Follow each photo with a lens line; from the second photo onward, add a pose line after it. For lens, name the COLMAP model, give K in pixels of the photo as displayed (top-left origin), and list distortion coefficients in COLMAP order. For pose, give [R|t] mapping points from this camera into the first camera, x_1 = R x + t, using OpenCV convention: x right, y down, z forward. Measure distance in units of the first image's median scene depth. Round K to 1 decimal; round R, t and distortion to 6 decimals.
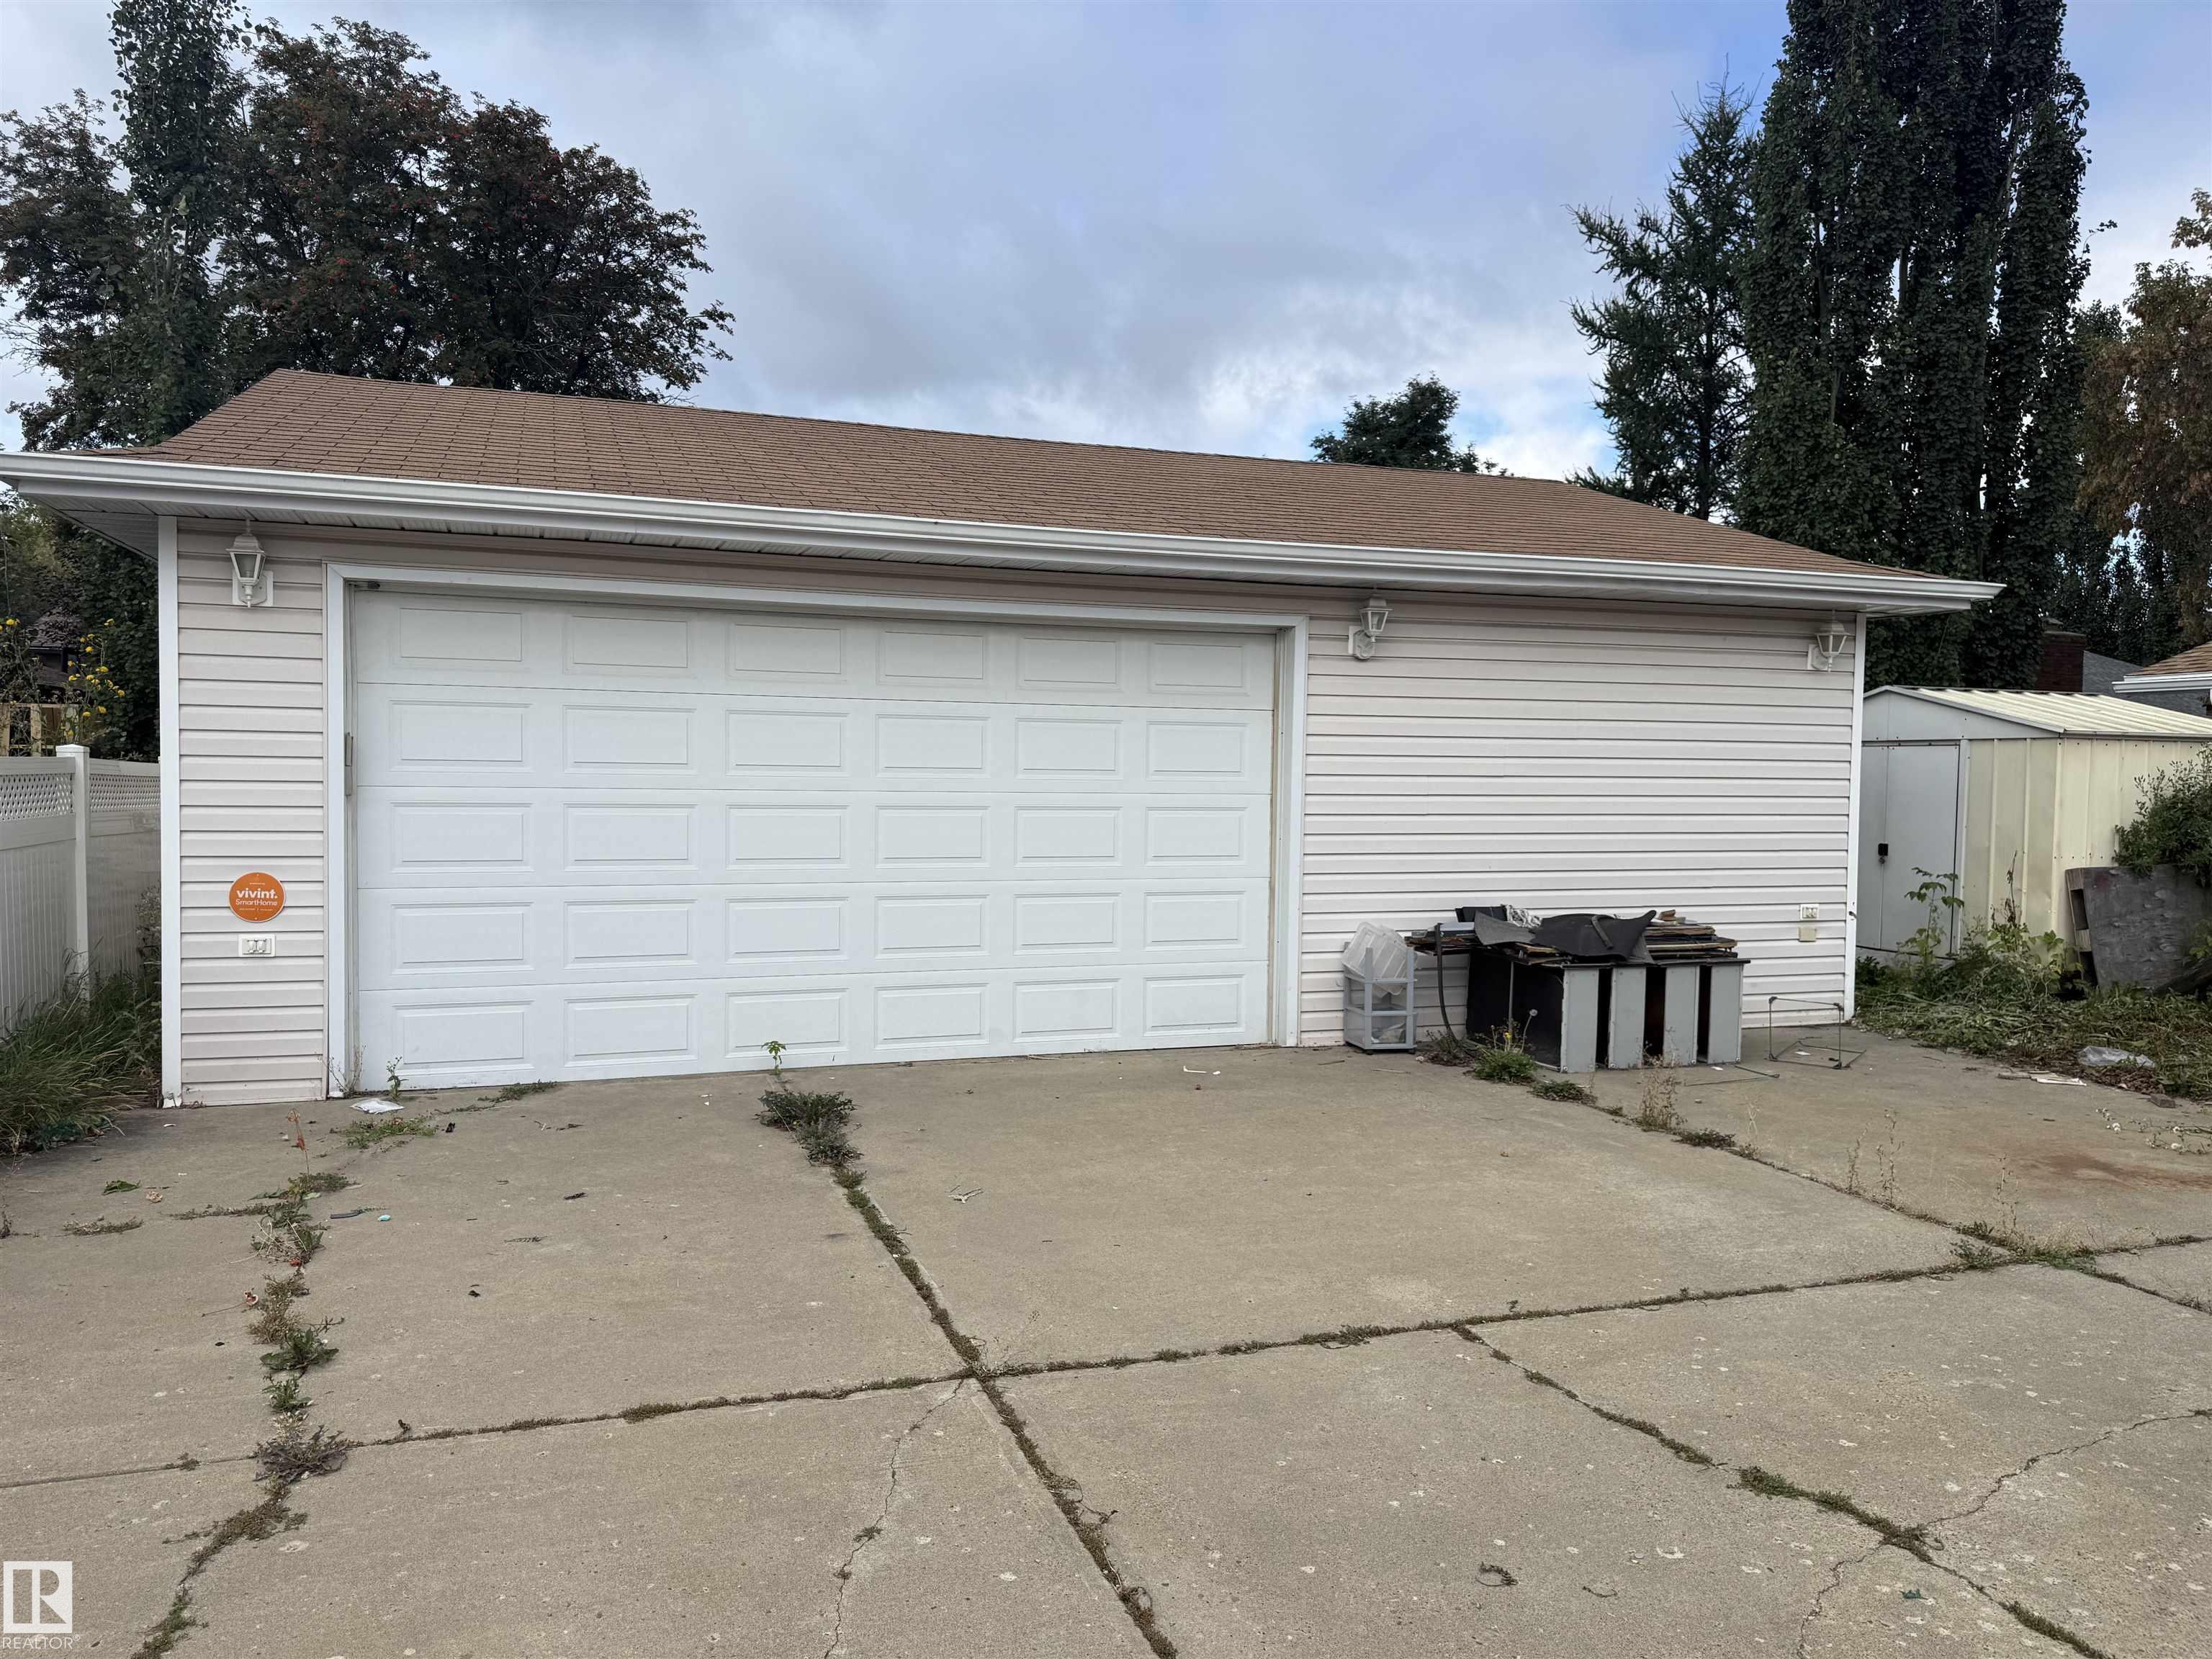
lens RADIAL K [[1546.0, 0, 1108.0], [0, 1546.0, 831.9], [0, 0, 1]] dist [0.076263, -0.092723]
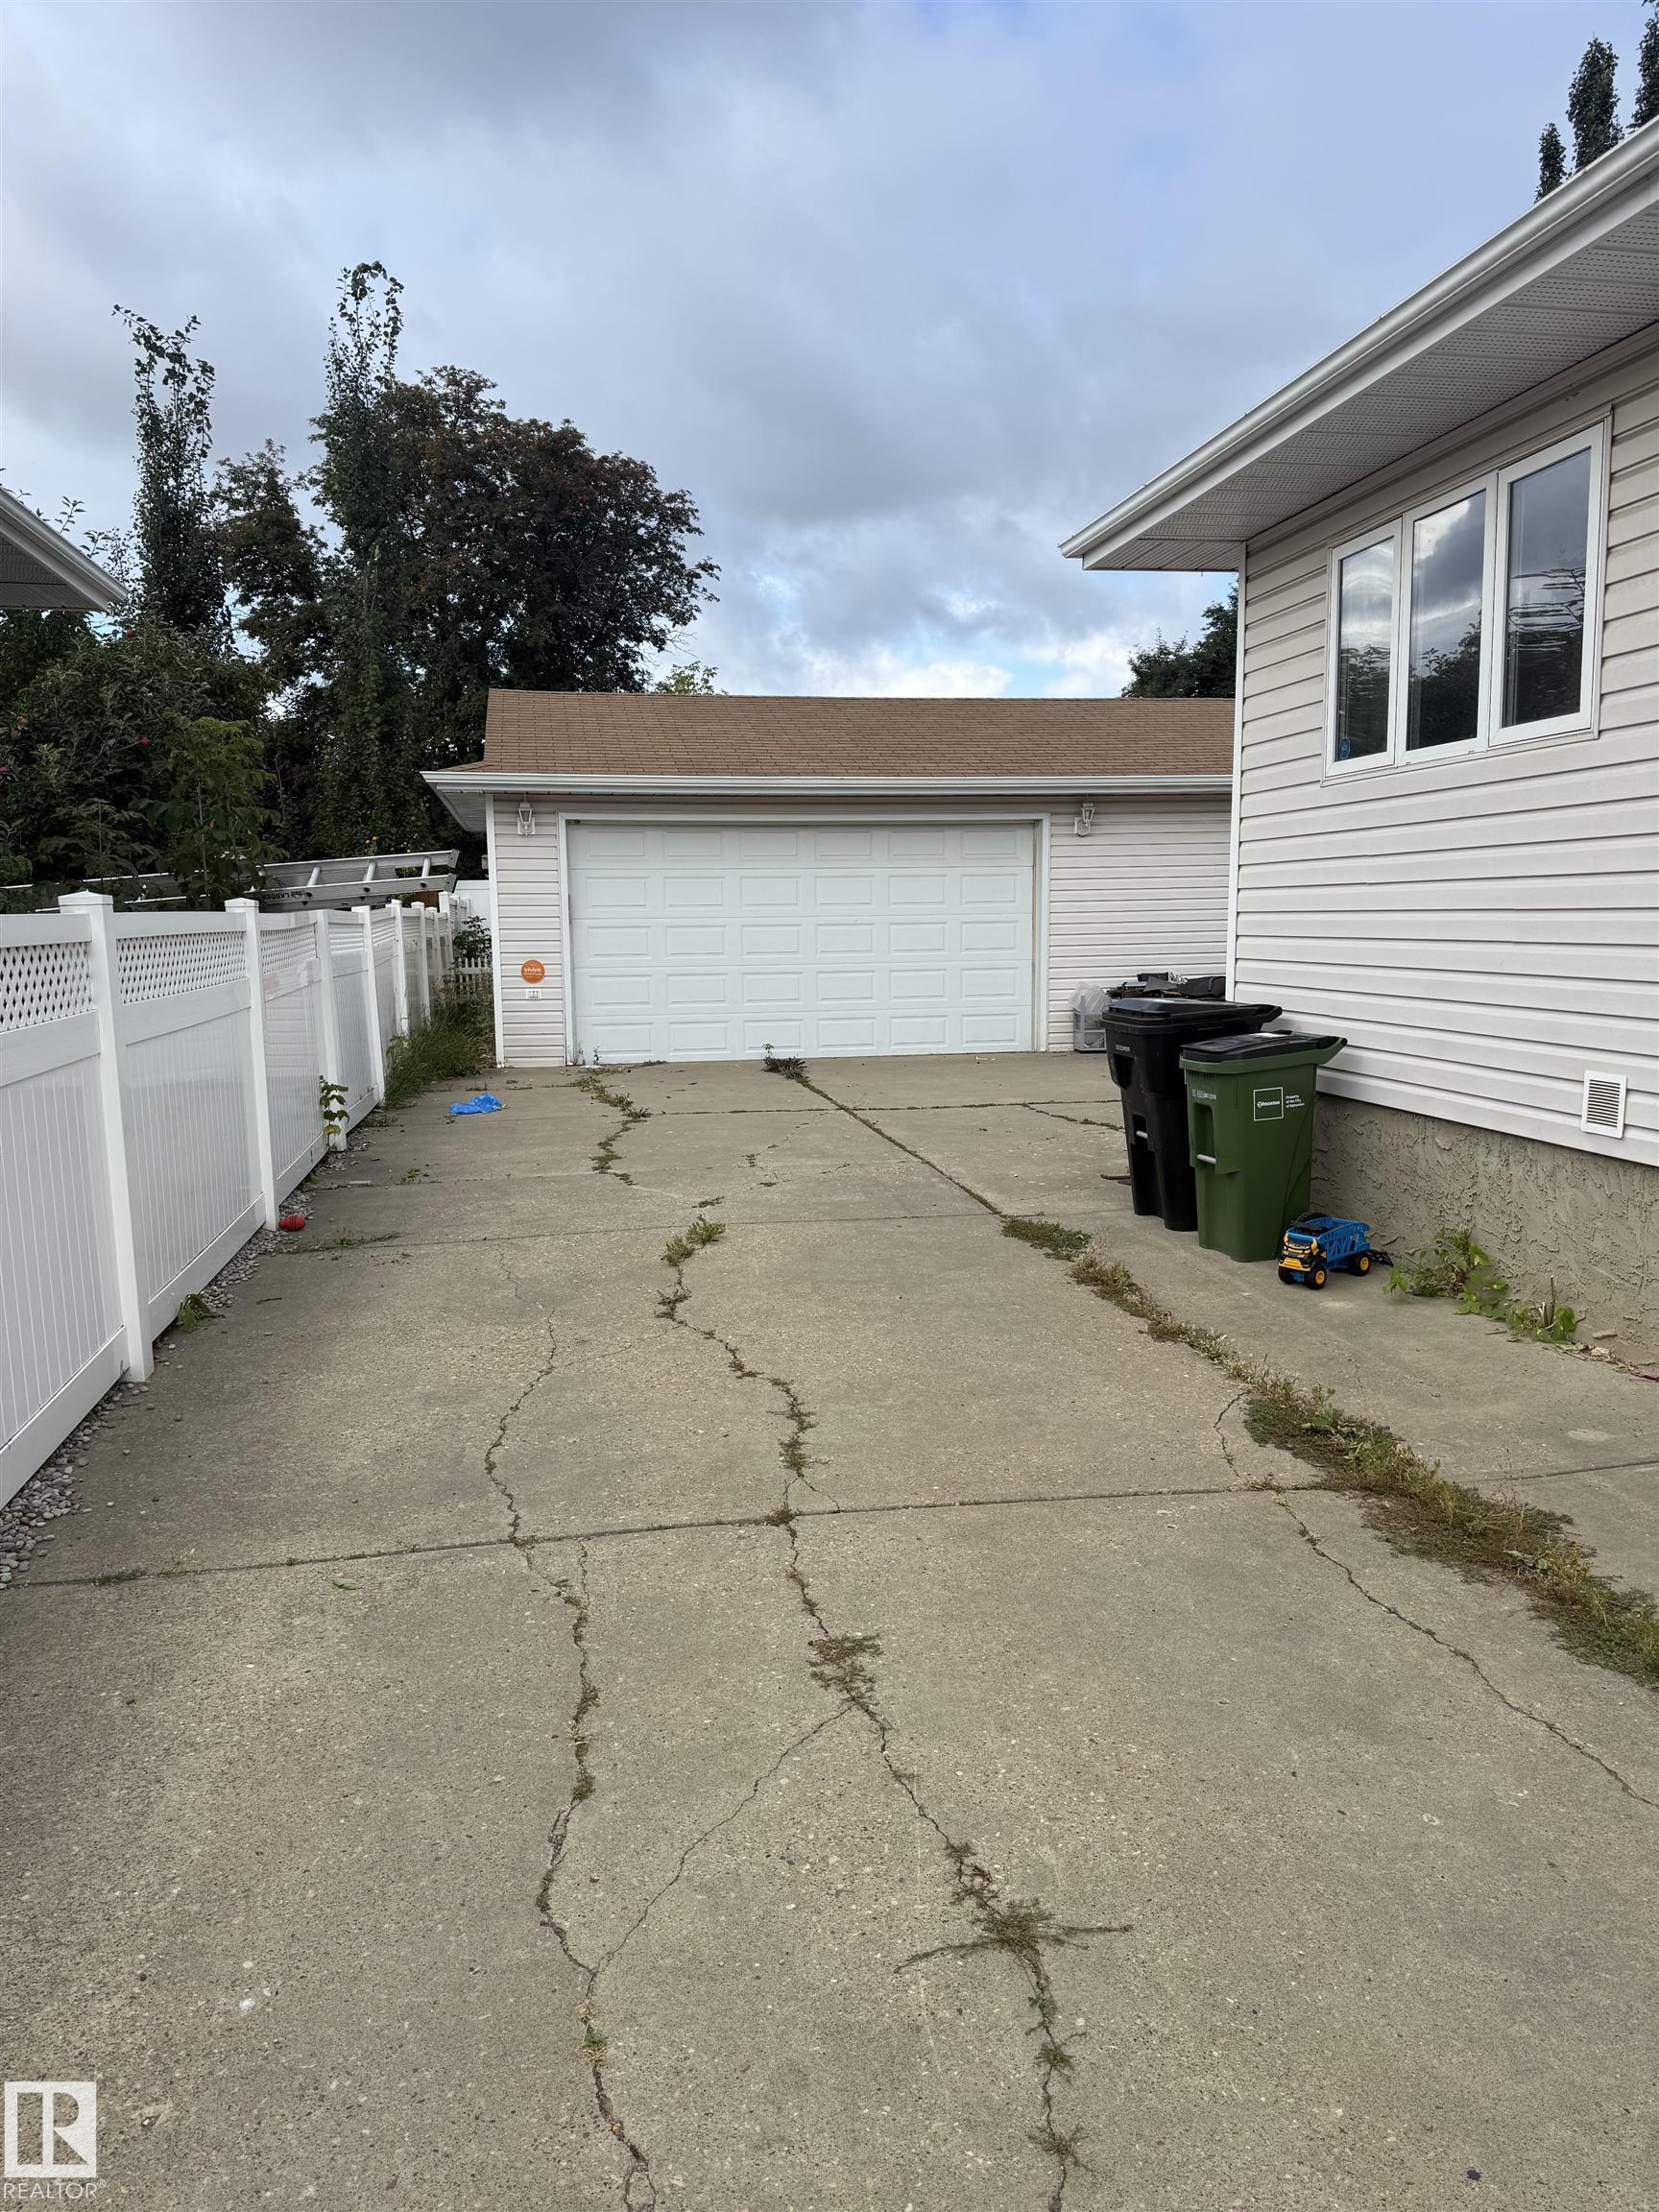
lens RADIAL K [[1546.0, 0, 840.0], [0, 1546.0, 1111.1], [0, 0, 1]] dist [0.076263, -0.092723]
pose [[0.988019, -0.005475, -0.154234, 0.154579], [0.019143, 0.996001, 0.087272, 0.042069], [0.153140, -0.089179, 0.984172, -0.804509]]
